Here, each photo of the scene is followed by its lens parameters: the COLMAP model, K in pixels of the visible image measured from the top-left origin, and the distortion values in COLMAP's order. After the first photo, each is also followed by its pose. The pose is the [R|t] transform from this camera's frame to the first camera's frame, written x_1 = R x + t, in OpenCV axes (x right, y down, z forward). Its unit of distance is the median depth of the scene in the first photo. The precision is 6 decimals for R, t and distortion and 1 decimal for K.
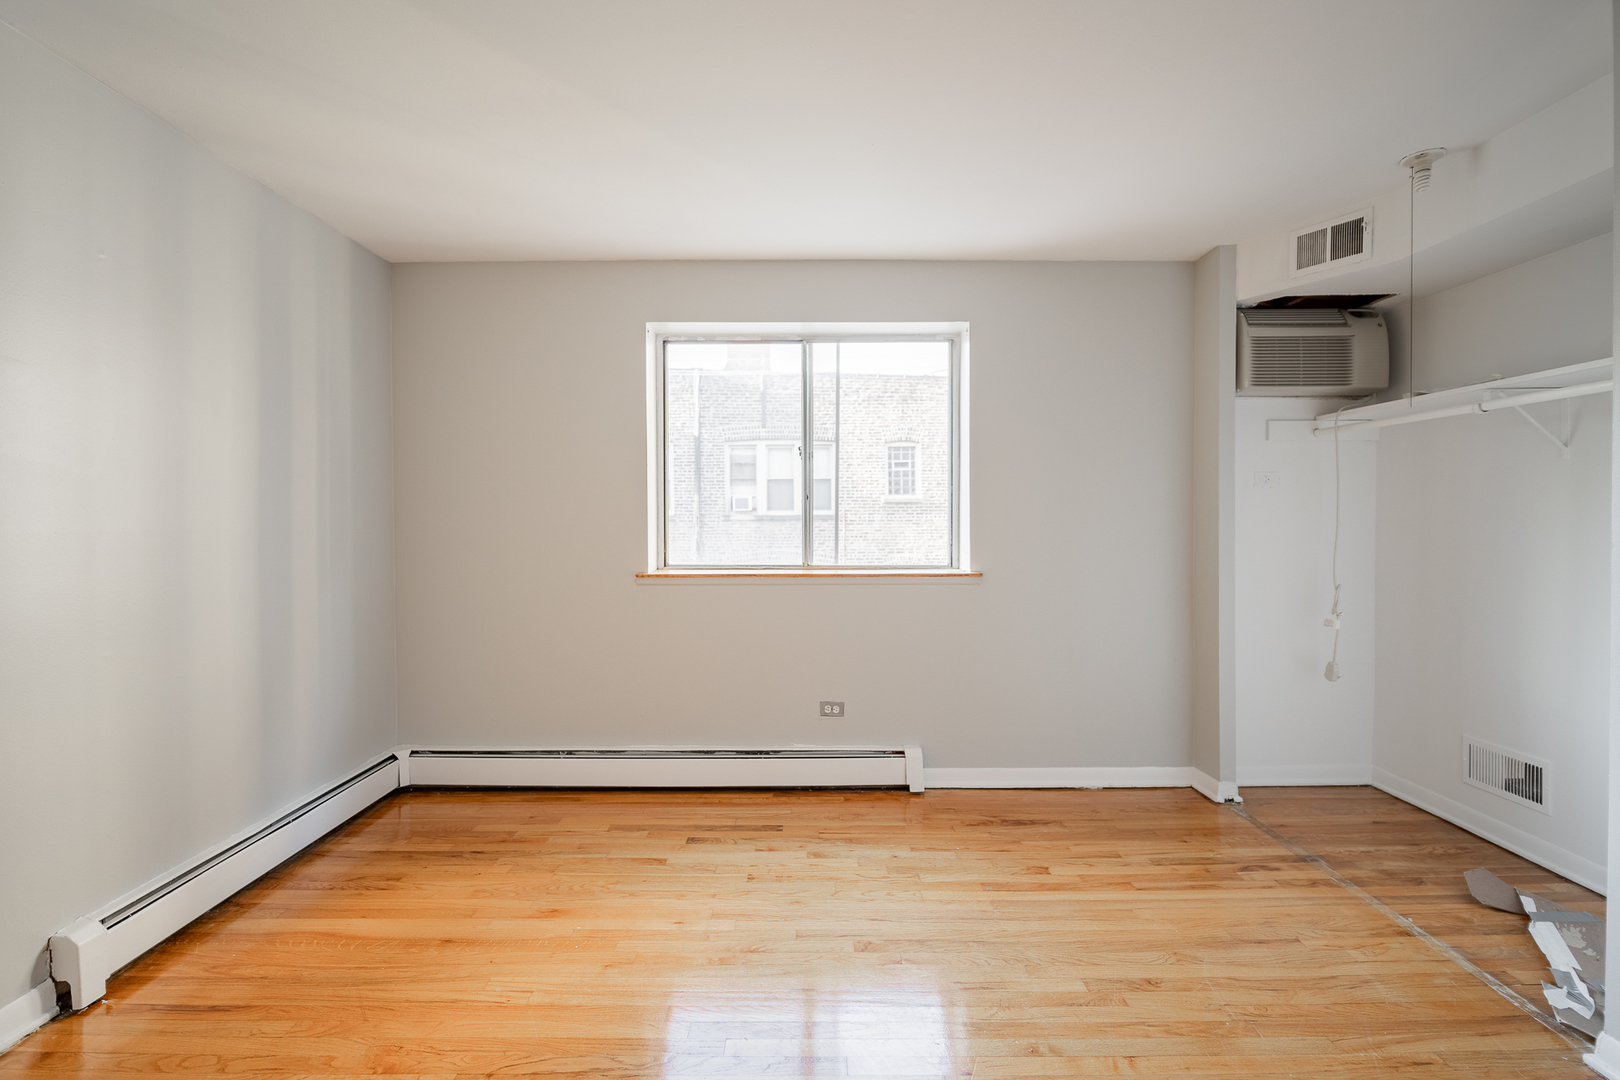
lens RADIAL K [[730.4, 0, 810.0], [0, 730.4, 540.0], [0, 0, 1]] dist [0.001065, 0.000350]
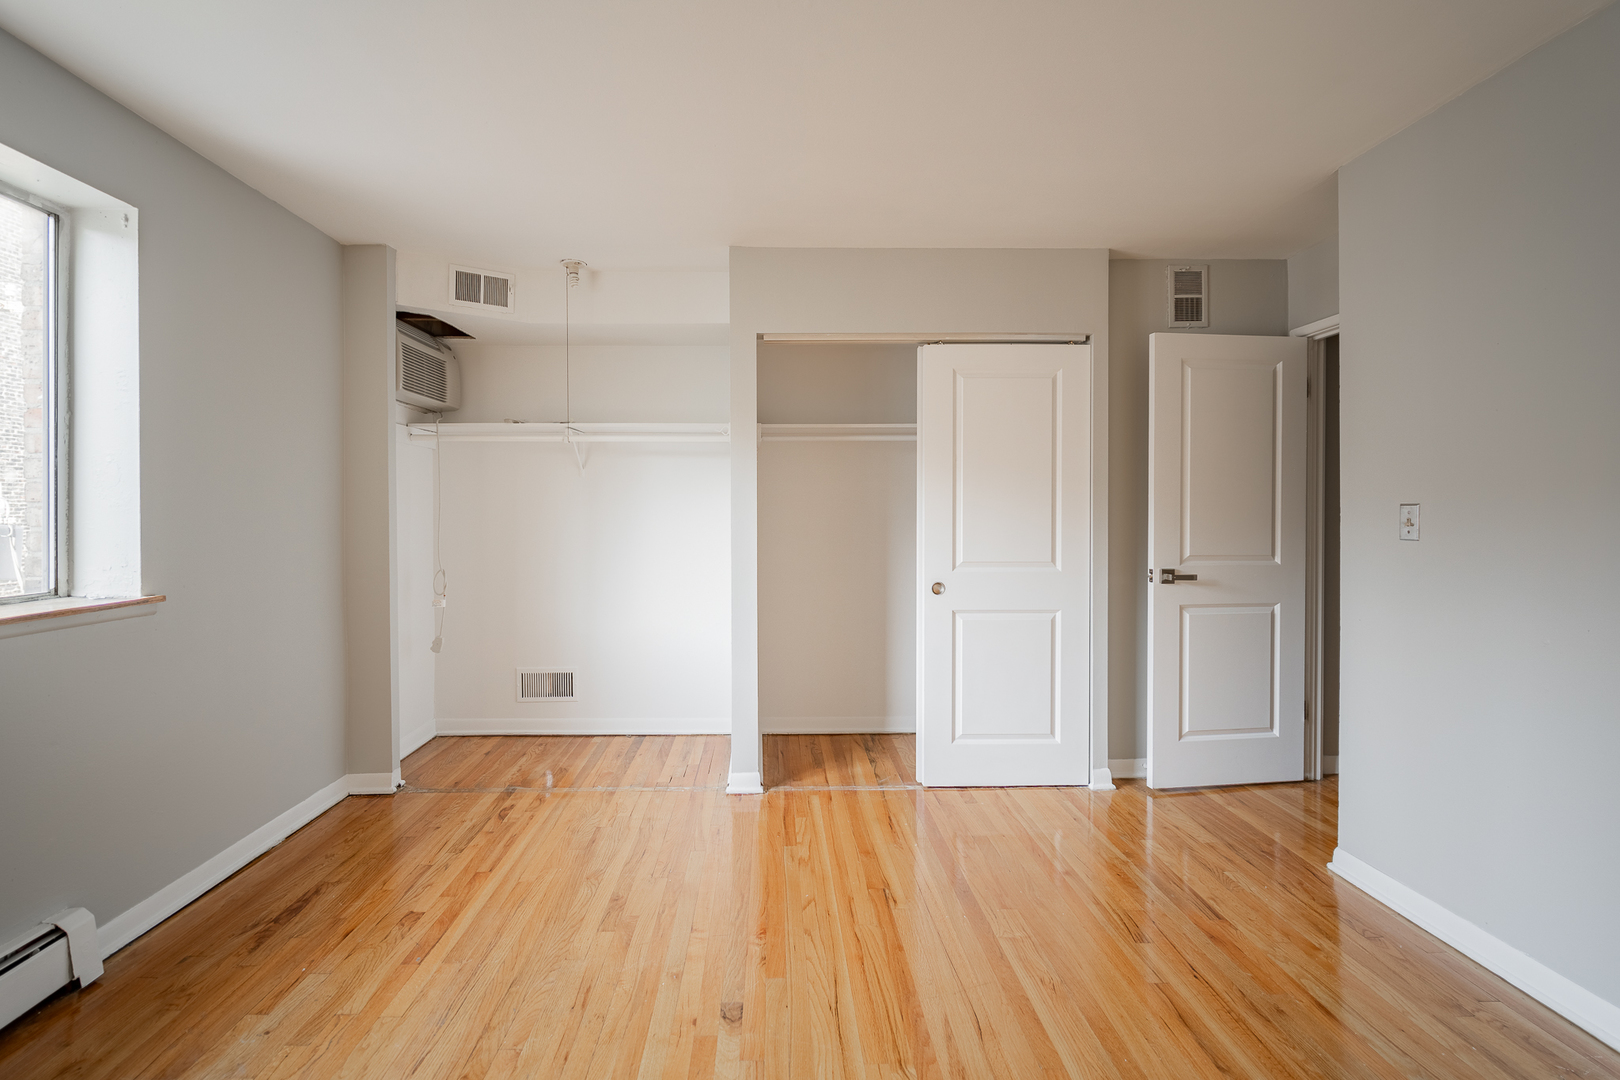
lens RADIAL K [[722.0, 0, 789.9], [0, 722.0, 526.7], [0, 0, 1]] dist [-0.002376, -0.000873]
pose [[-0.020888, -0.016550, 0.999645, -0.494299], [0.035554, 0.999218, 0.017286, -0.008881], [-0.999149, 0.035903, -0.020284, 0.504871]]
